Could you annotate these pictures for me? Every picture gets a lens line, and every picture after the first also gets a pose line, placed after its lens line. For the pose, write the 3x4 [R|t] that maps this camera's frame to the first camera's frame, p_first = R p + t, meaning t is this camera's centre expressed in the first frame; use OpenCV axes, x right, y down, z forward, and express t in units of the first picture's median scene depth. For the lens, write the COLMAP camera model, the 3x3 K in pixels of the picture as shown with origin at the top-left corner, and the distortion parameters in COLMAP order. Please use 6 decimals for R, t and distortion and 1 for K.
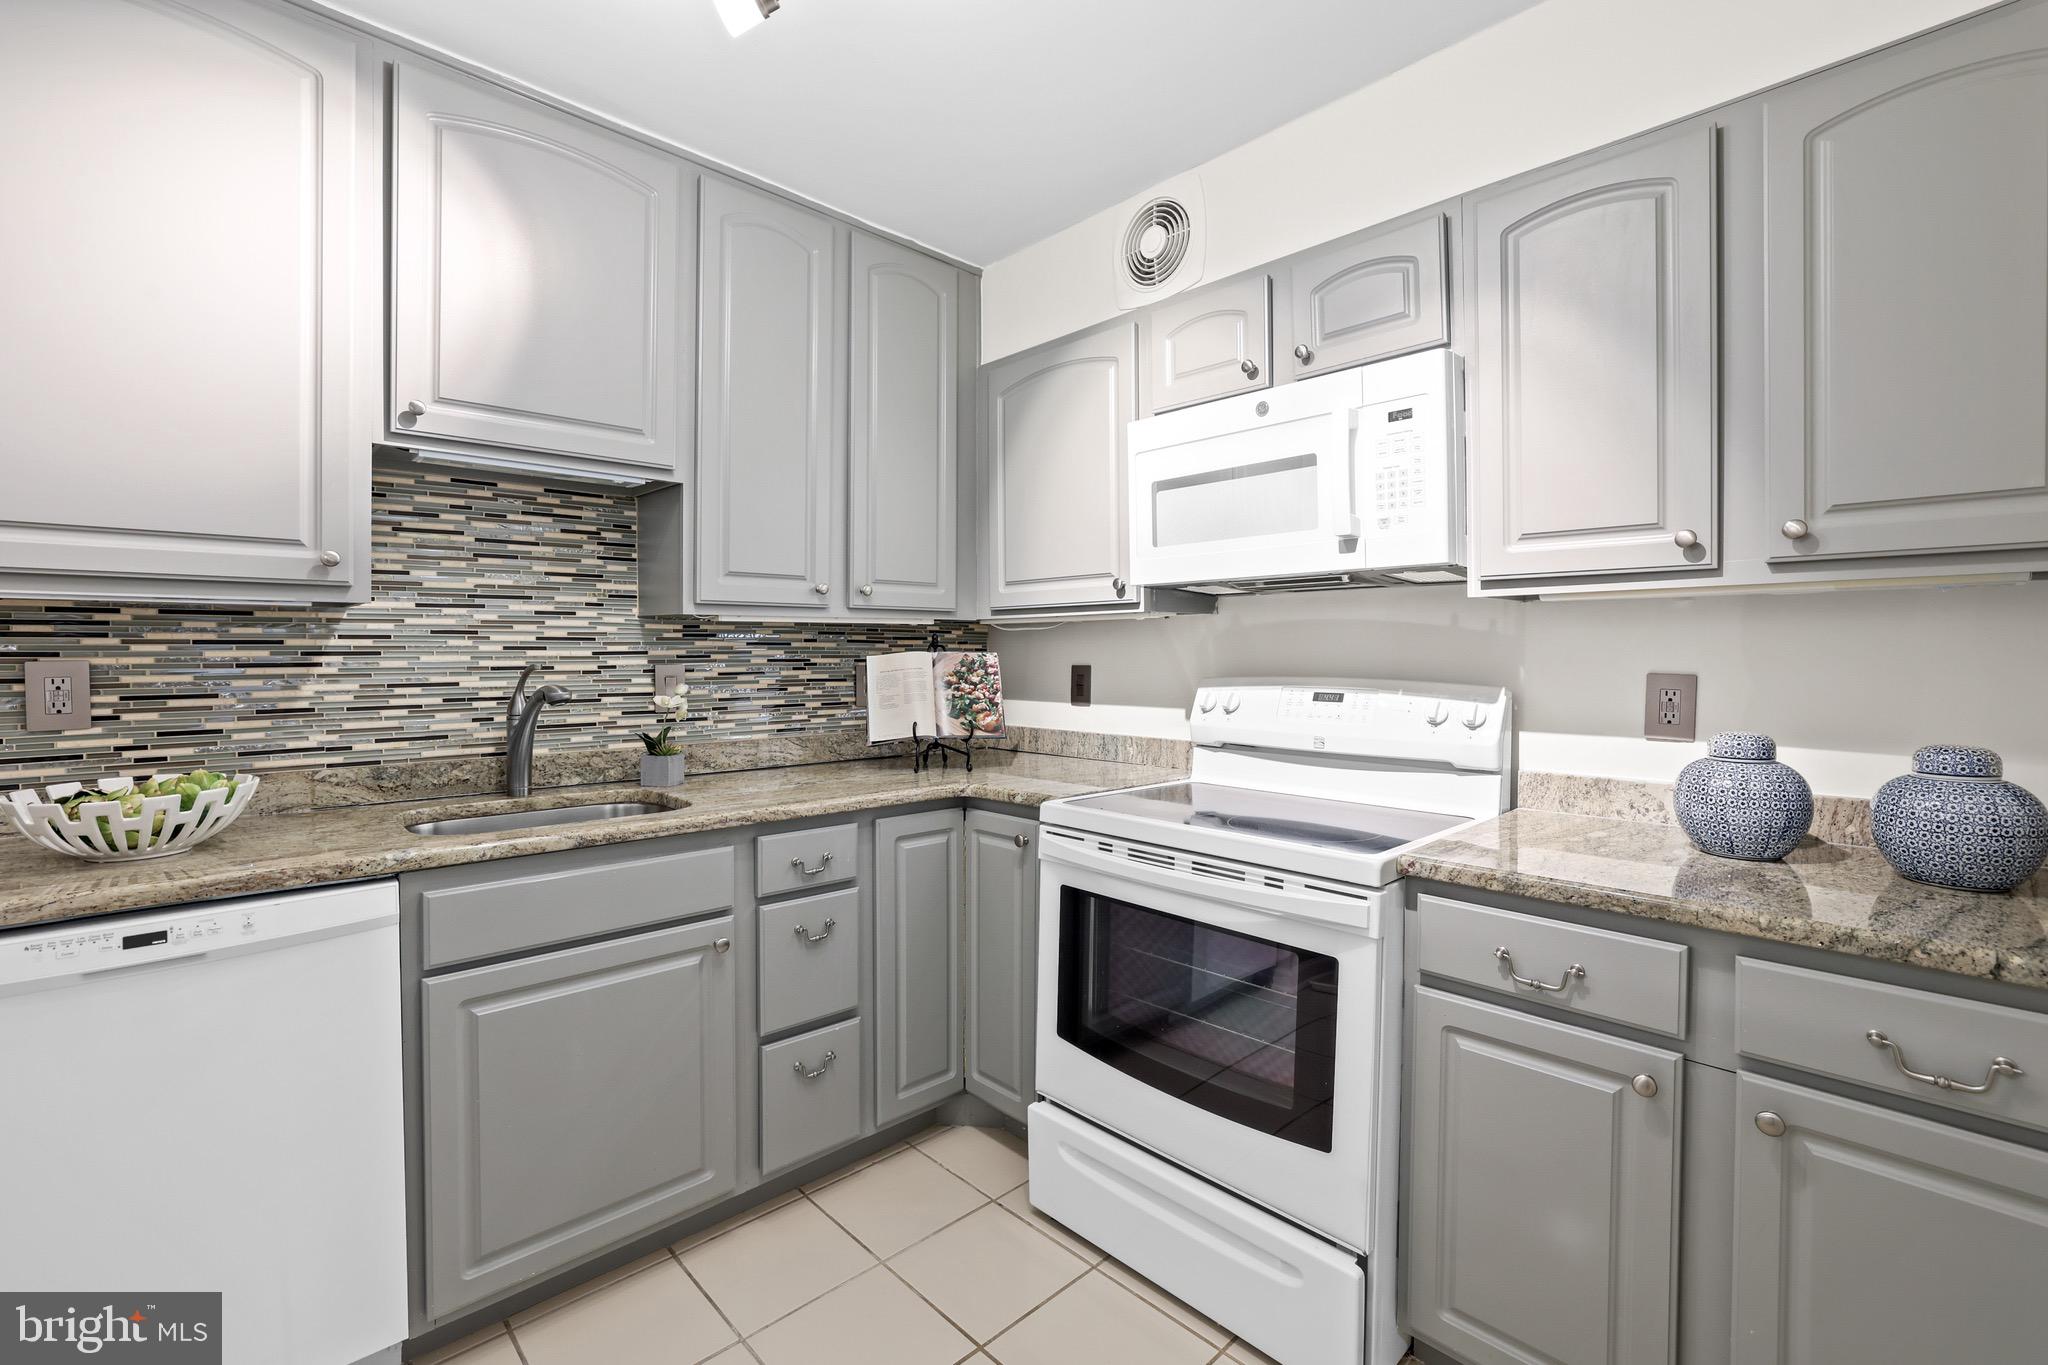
lens RADIAL K [[896.4, 0, 1023.6], [0, 896.4, 656.7], [0, 0, 1]] dist [-0.024302, 0.000754]
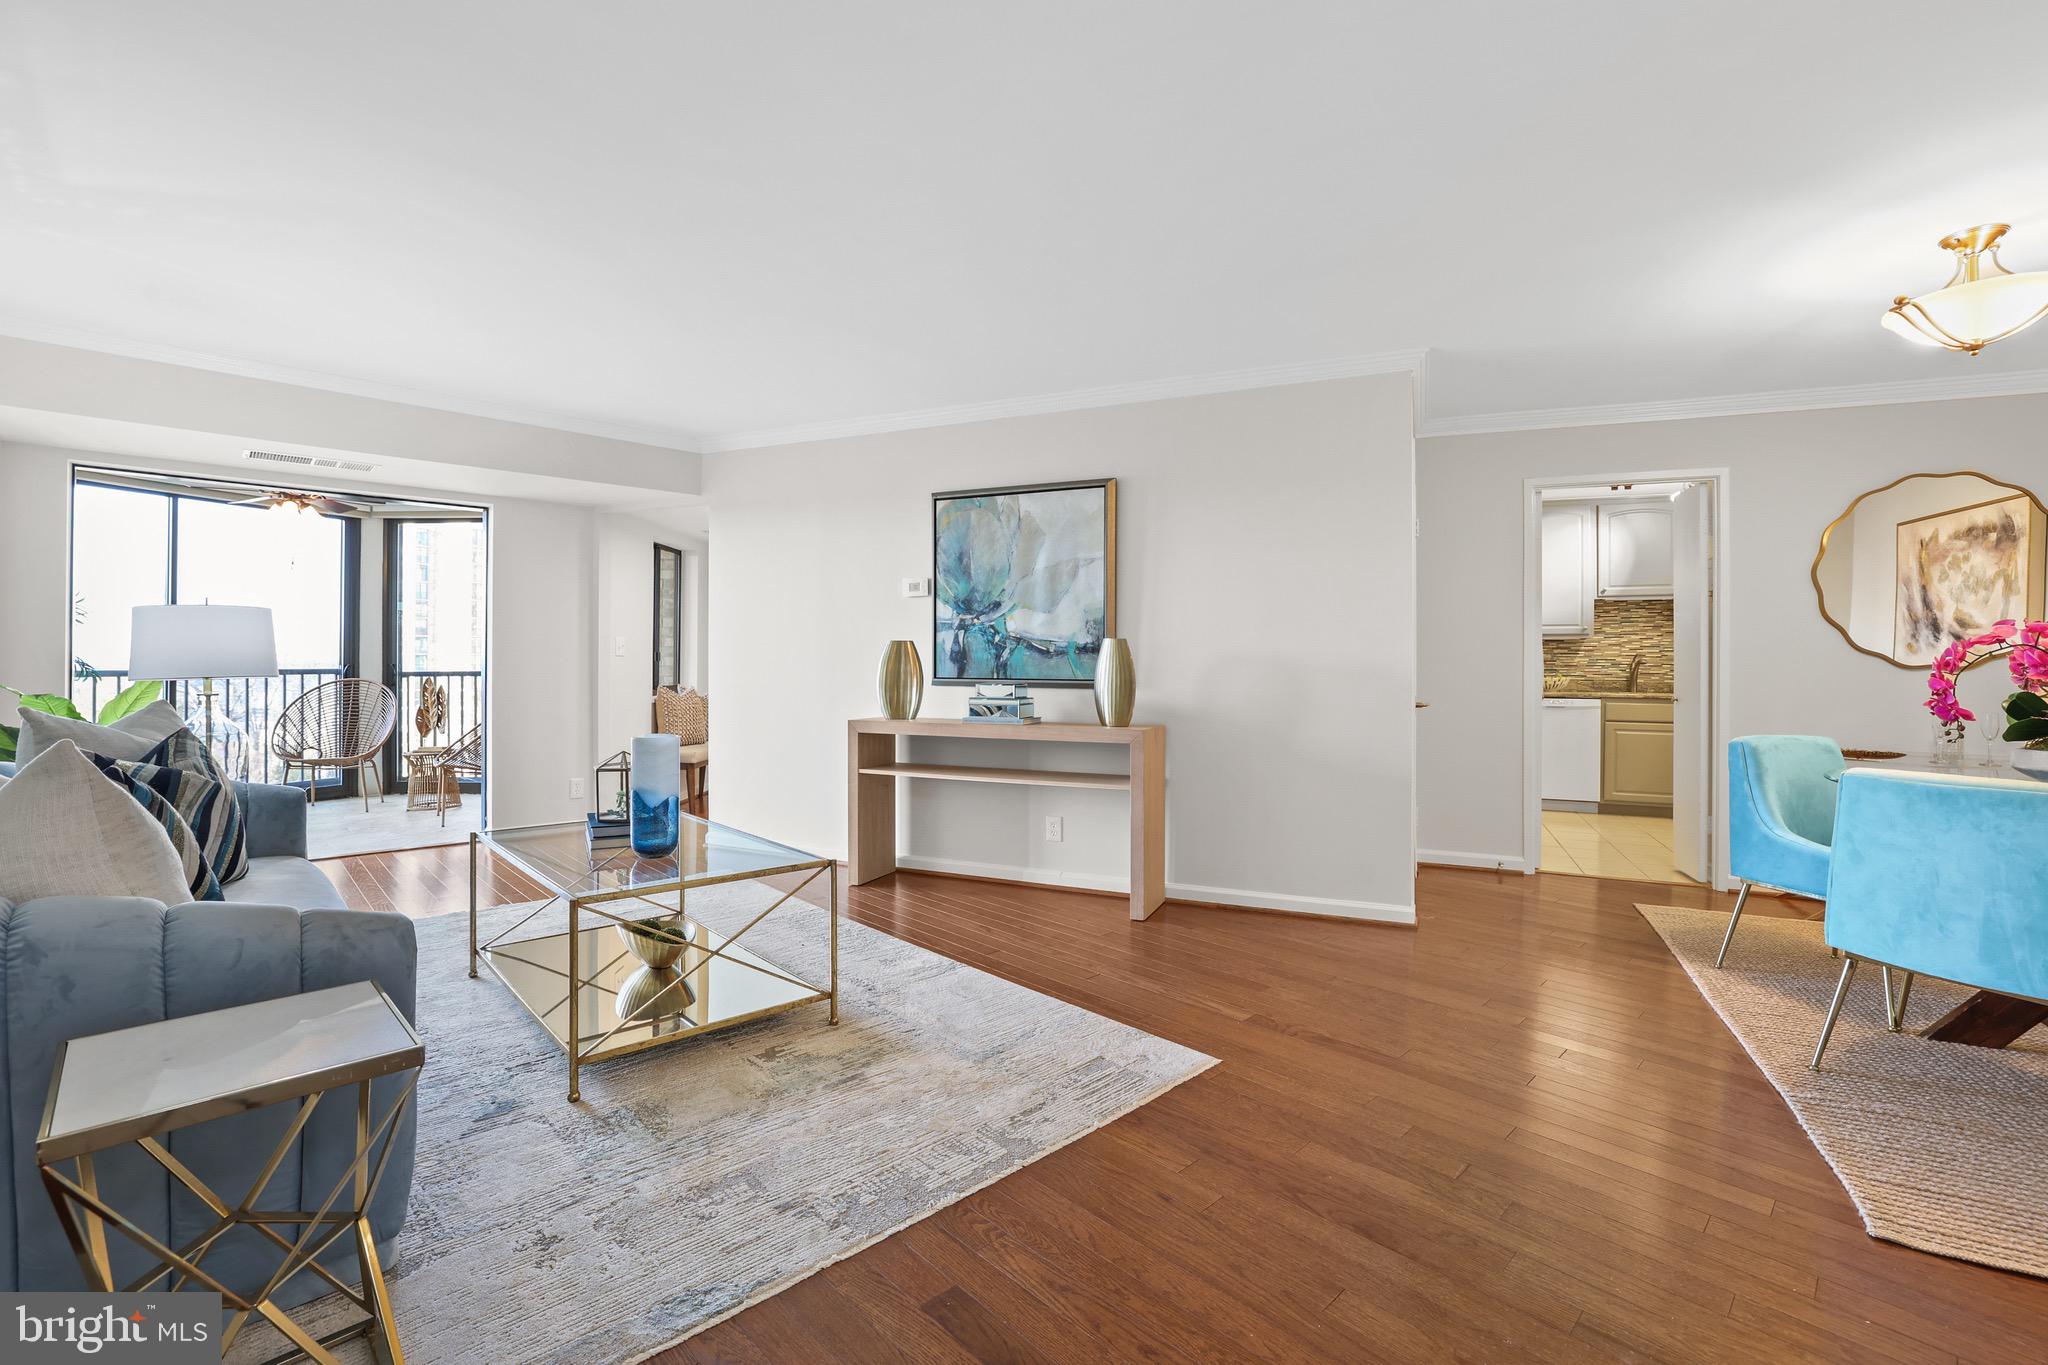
lens RADIAL K [[896.4, 0, 1023.6], [0, 896.4, 656.7], [0, 0, 1]] dist [-0.024302, 0.000754]
pose [[0.393158, 0.000149, -0.919471, 1.724760], [-0.010679, 0.999933, -0.004404, 0.061810], [0.919409, 0.011550, 0.393134, -2.618262]]
